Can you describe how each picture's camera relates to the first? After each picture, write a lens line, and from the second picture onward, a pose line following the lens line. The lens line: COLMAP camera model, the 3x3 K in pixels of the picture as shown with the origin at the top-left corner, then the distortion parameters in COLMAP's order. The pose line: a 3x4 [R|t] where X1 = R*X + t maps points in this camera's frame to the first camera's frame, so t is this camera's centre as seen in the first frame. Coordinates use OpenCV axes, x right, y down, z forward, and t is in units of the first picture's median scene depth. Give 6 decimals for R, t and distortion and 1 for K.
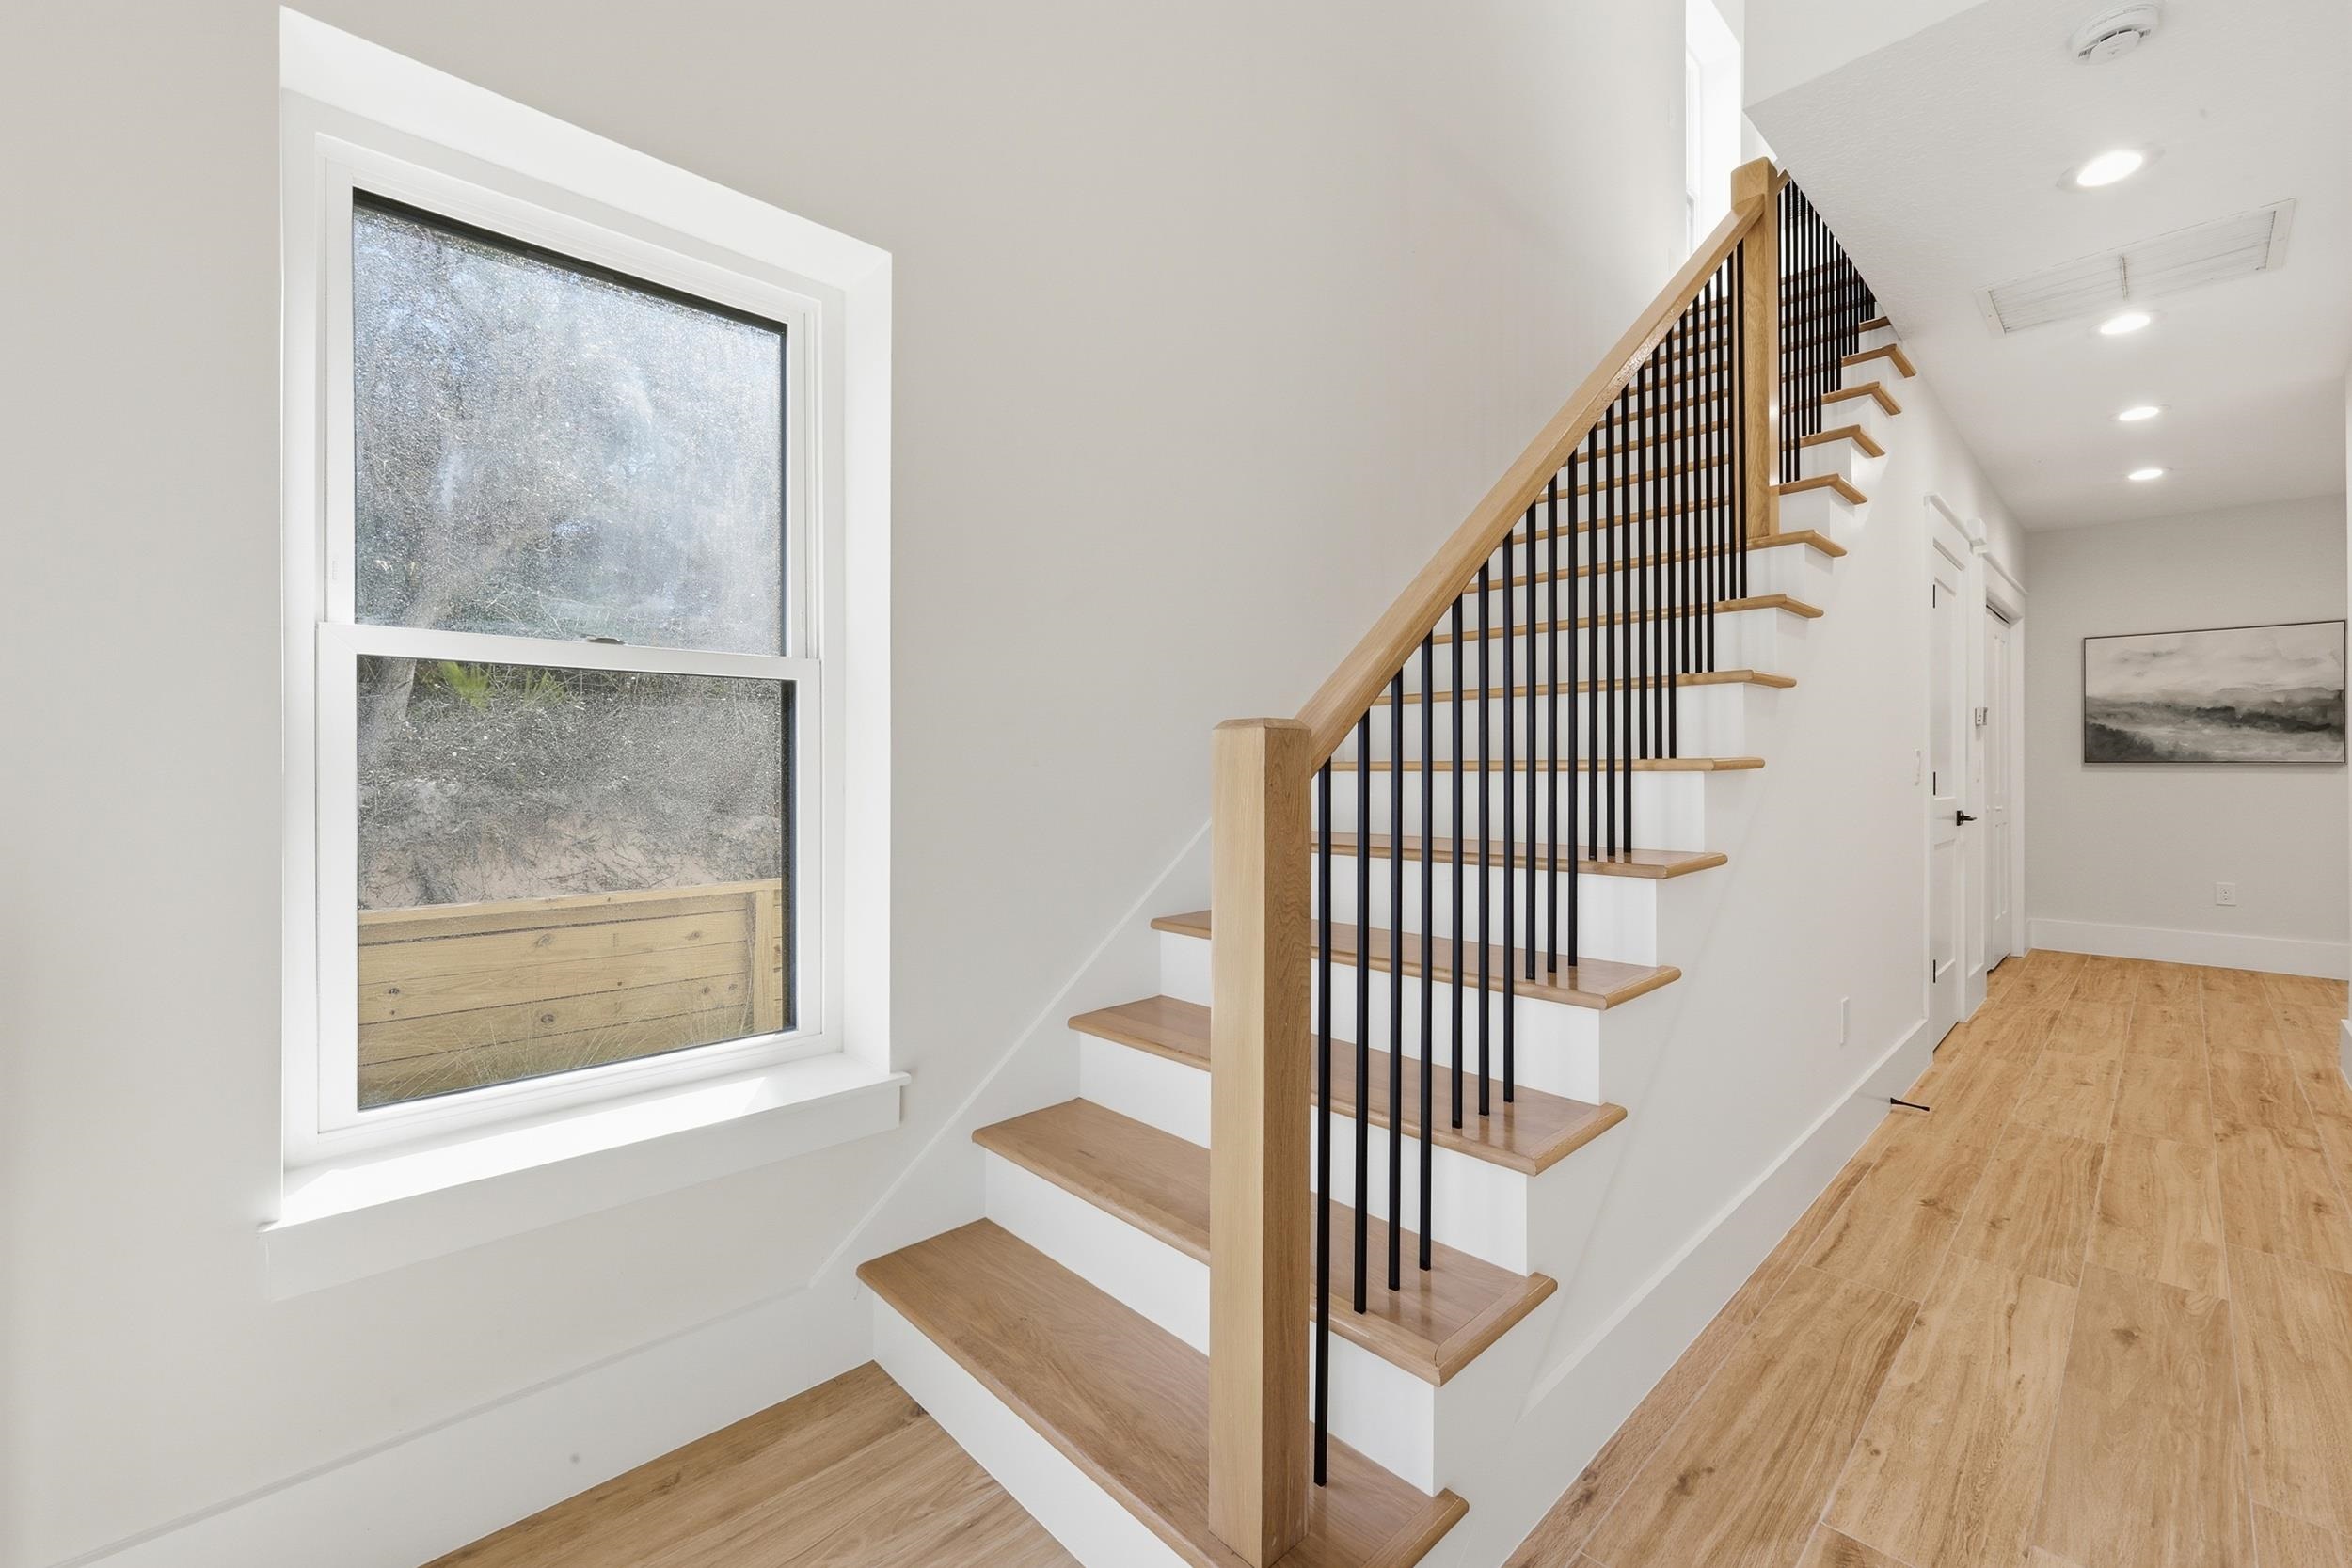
lens RADIAL K [[945.0, 0, 1173.9], [0, 945.0, 771.5], [0, 0, 1]] dist [-0.001657, -0.000668]
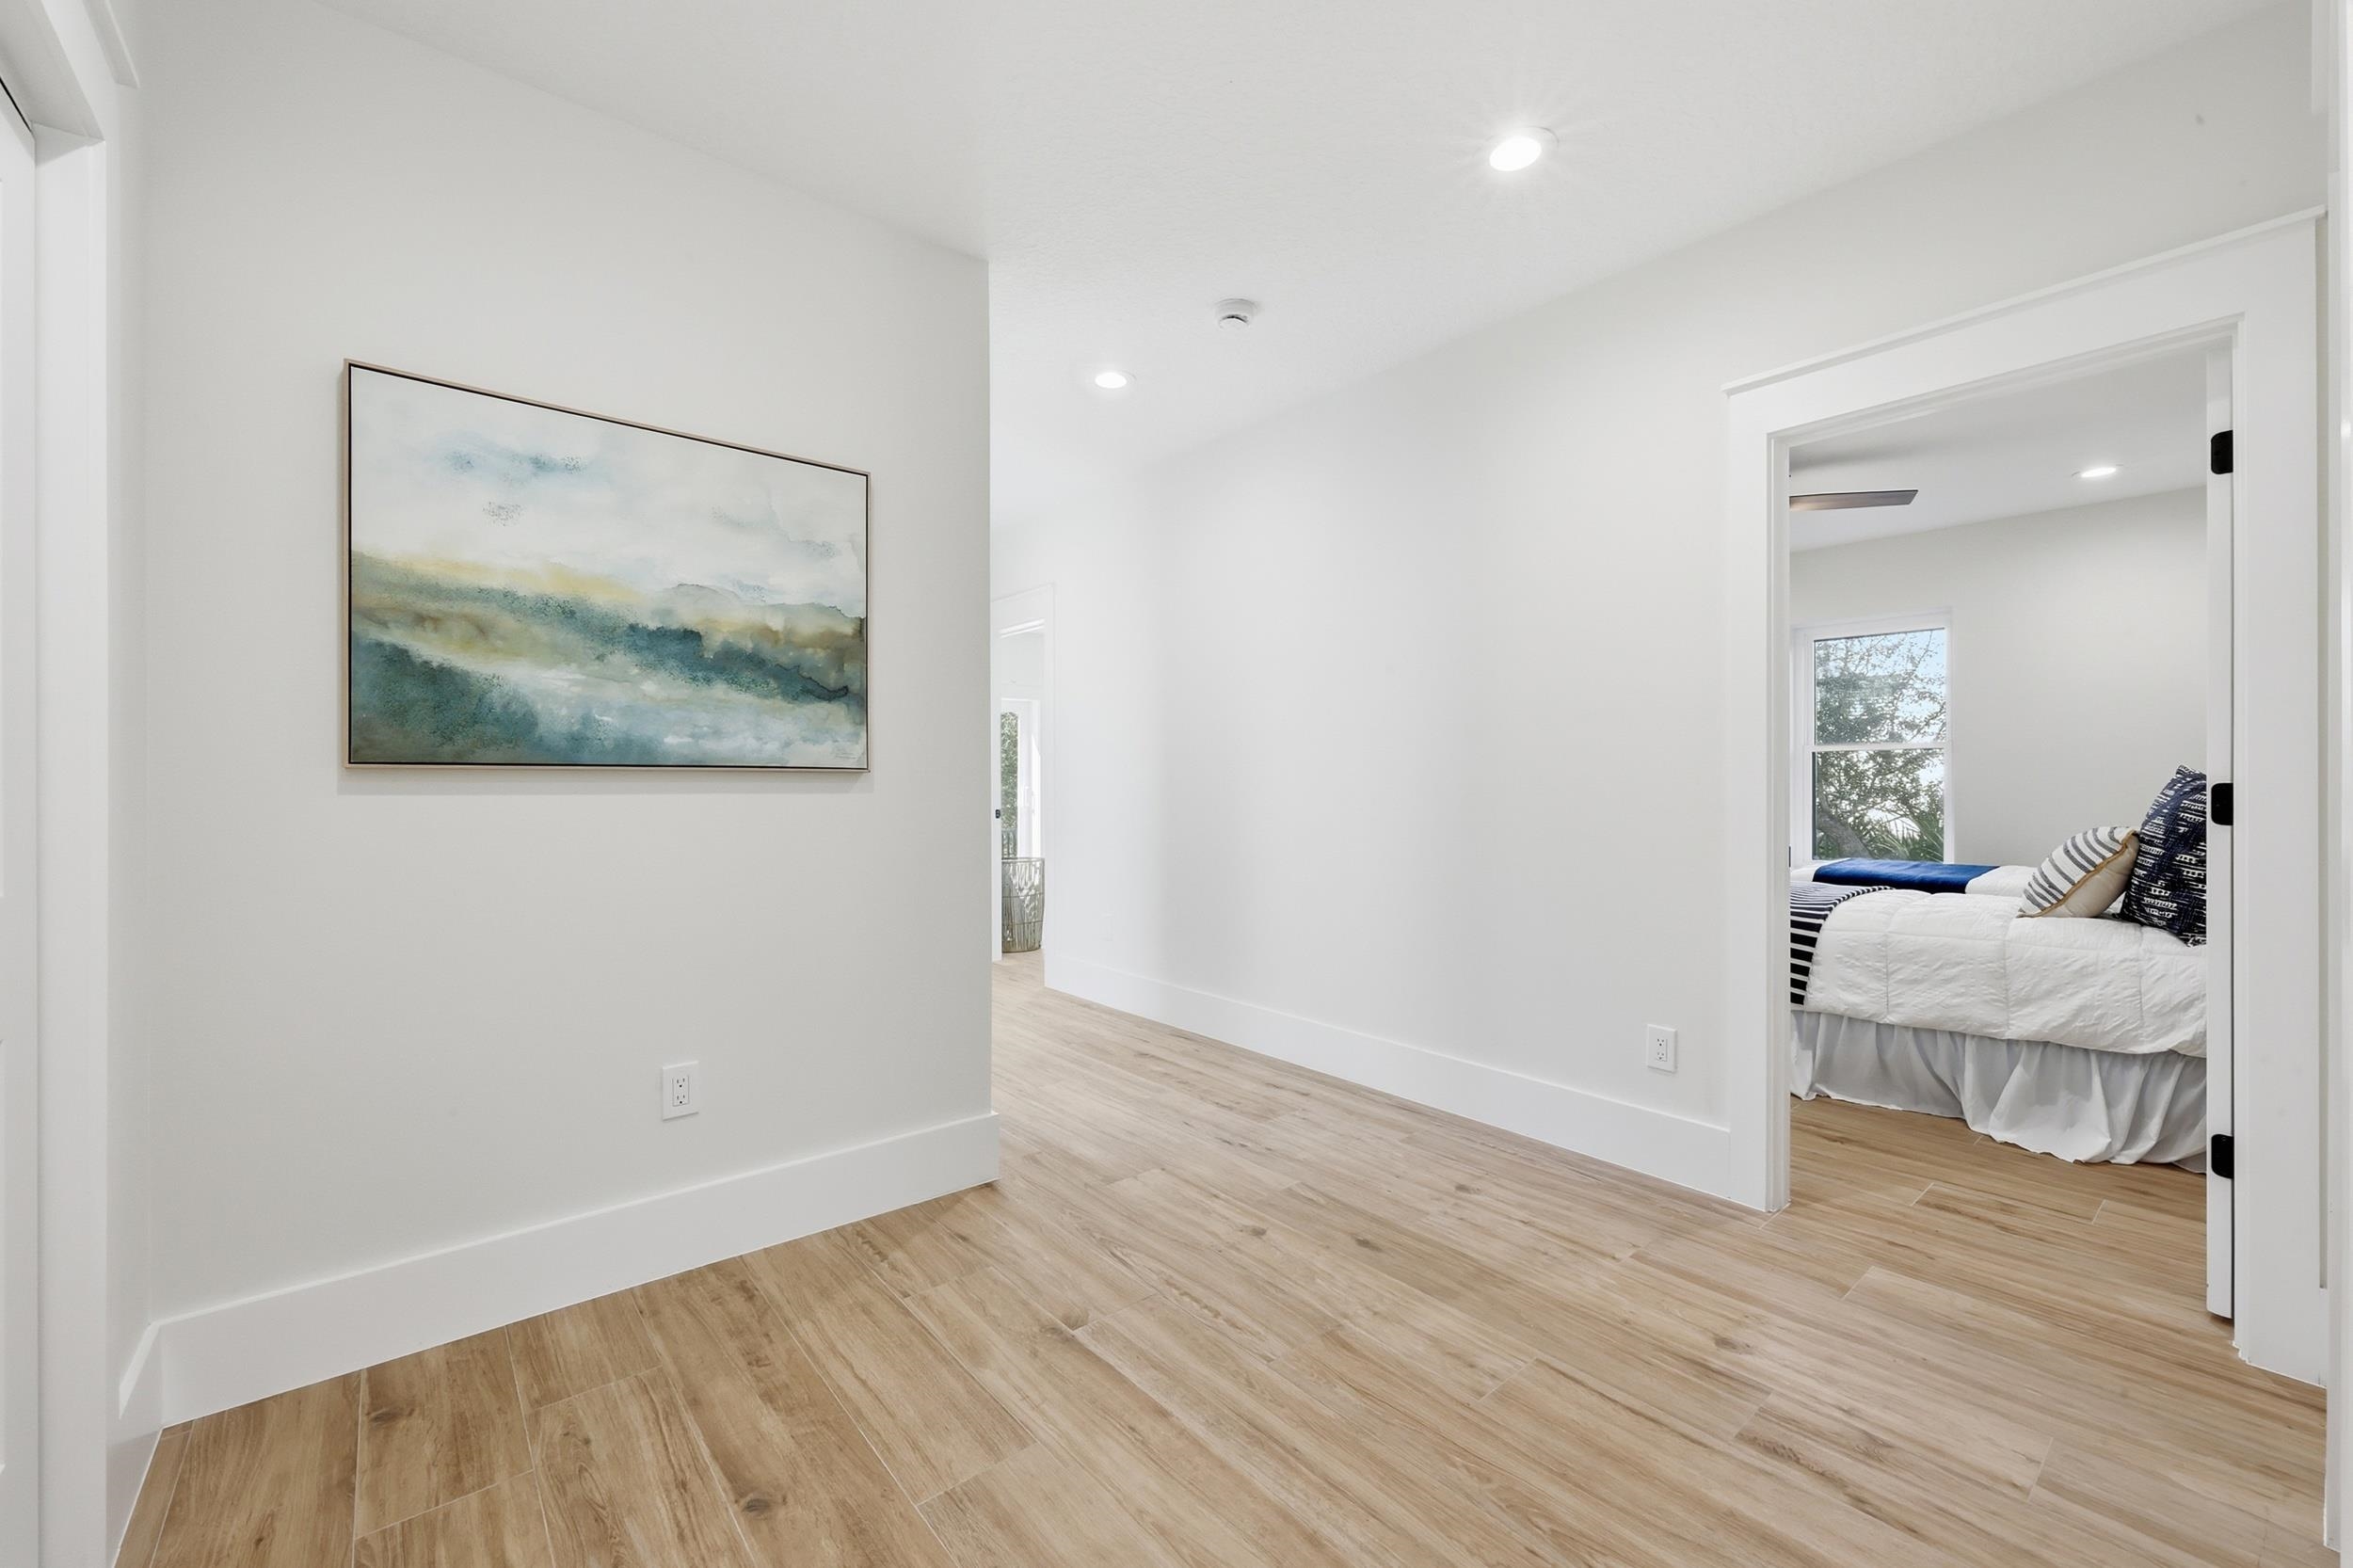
lens RADIAL K [[945.5, 0, 1178.2], [0, 945.5, 773.8], [0, 0, 1]] dist [-0.001657, -0.000668]
pose [[0.051026, 0.003890, 0.998690, 0.701518], [0.003160, 0.999987, -0.004056, -0.004085], [-0.998692, 0.003363, 0.051013, 0.745919]]
